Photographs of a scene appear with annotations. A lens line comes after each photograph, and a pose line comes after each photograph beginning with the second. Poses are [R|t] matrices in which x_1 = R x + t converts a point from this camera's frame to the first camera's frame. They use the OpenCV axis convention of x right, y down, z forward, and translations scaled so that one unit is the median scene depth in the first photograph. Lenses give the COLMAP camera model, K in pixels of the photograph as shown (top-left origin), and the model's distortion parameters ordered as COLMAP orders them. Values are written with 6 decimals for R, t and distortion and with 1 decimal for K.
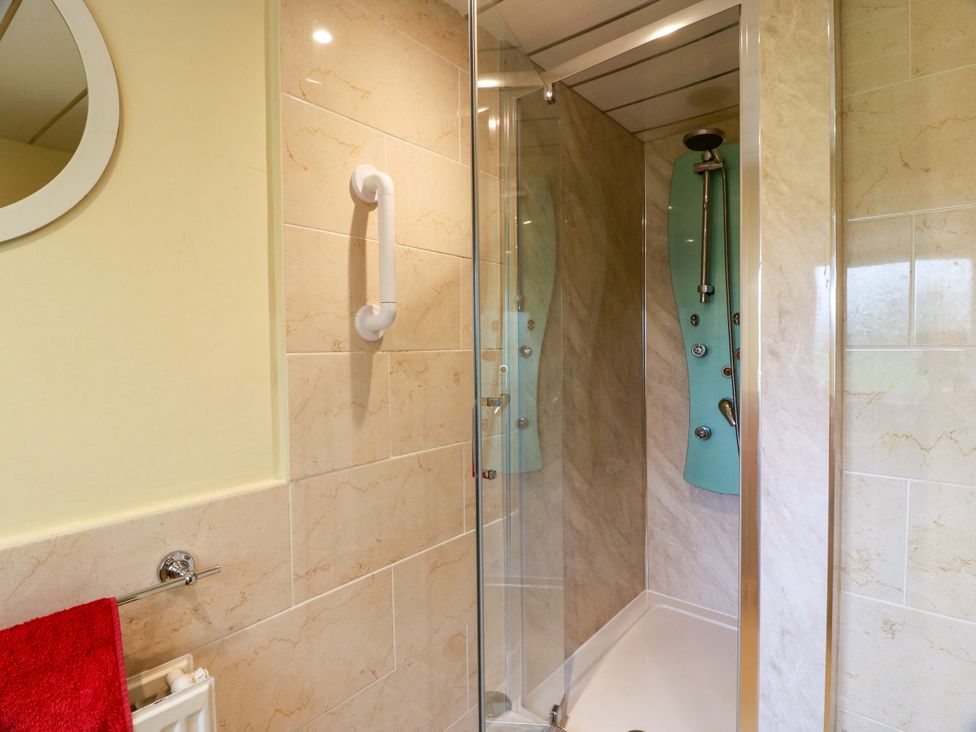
lens RADIAL K [[507.8, 0, 491.7], [0, 507.8, 359.4], [0, 0, 1]] dist [0.000214, -0.013714]
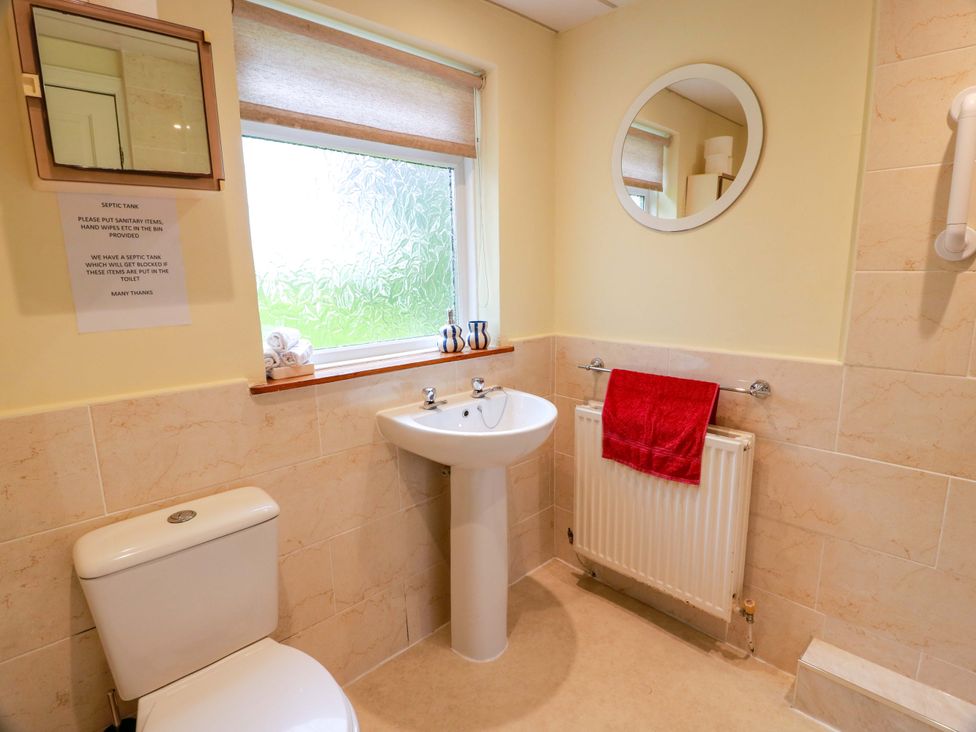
lens RADIAL K [[507.8, 0, 491.7], [0, 507.8, 359.4], [0, 0, 1]] dist [0.000214, -0.013714]
pose [[-0.106095, 0.184120, -0.977161, 1.001349], [-0.014292, 0.982324, 0.186644, -0.017768], [0.994253, 0.033768, -0.101588, 0.168664]]
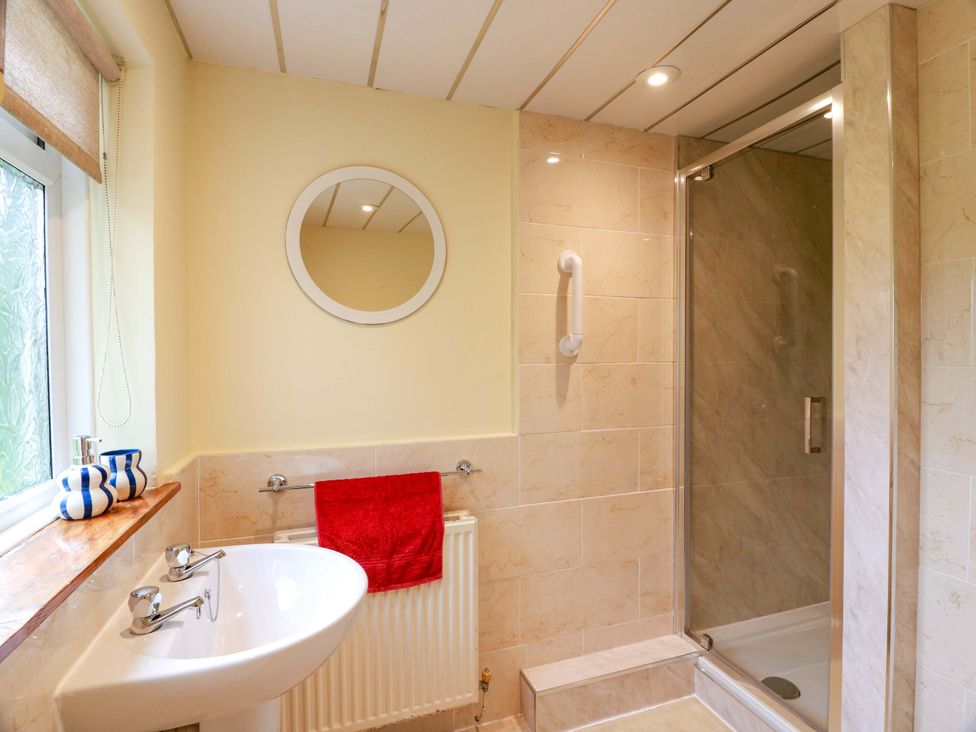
lens RADIAL K [[507.8, 0, 491.7], [0, 507.8, 359.4], [0, 0, 1]] dist [0.000214, -0.013714]
pose [[0.860682, 0.011539, -0.509013, 0.410603], [-0.019601, 0.999753, -0.010480, -0.007027], [0.508766, 0.018997, 0.860695, -0.577500]]
